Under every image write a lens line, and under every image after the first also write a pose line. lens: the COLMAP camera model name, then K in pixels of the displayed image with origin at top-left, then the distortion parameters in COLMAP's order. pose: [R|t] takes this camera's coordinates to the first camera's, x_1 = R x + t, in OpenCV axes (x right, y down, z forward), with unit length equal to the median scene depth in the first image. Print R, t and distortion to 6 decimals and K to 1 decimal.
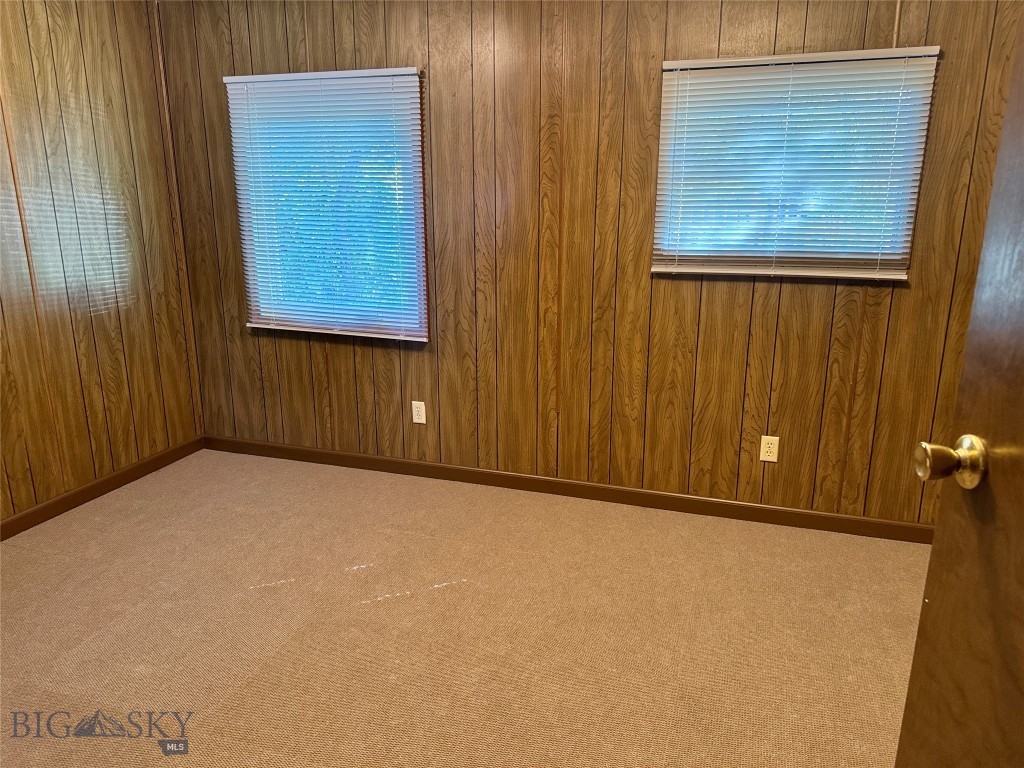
lens RADIAL K [[767.9, 0, 512.0], [0, 767.9, 384.0], [0, 0, 1]] dist [0.097316, -0.145579]
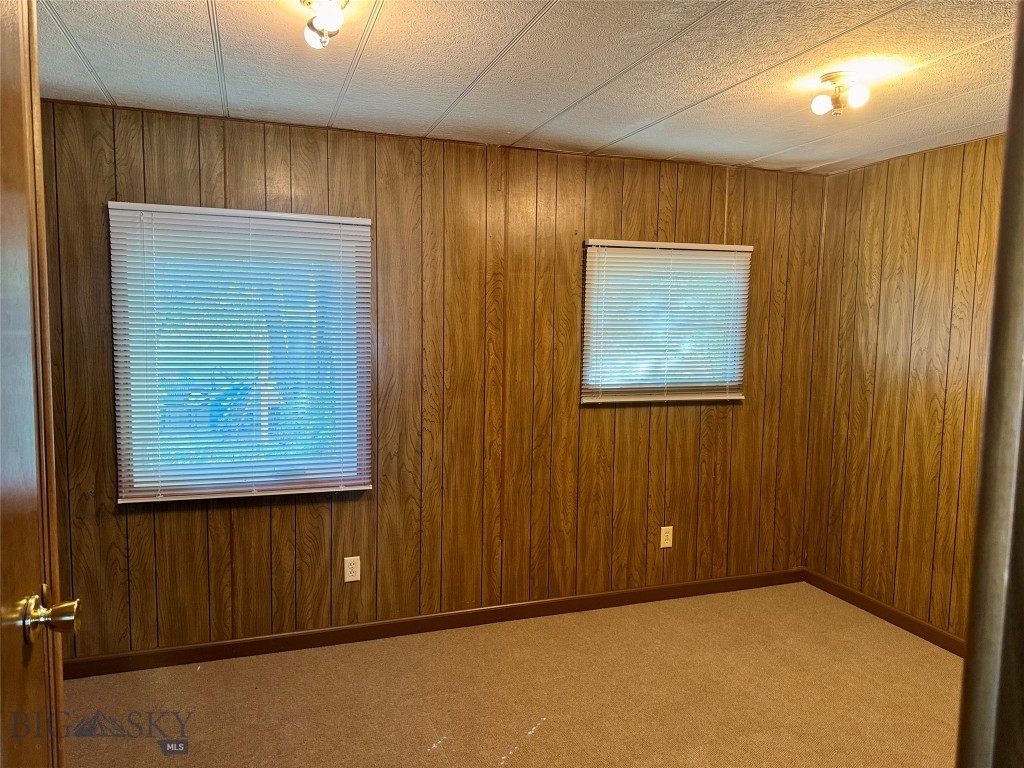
lens RADIAL K [[728.3, 0, 512.0], [0, 728.3, 384.0], [0, 0, 1]] dist [0.093203, -0.107673]
pose [[0.774442, -0.036595, 0.631585, -0.584680], [0.147250, 0.981334, -0.123697, -0.048151], [-0.615269, 0.188797, 0.765375, 0.189129]]
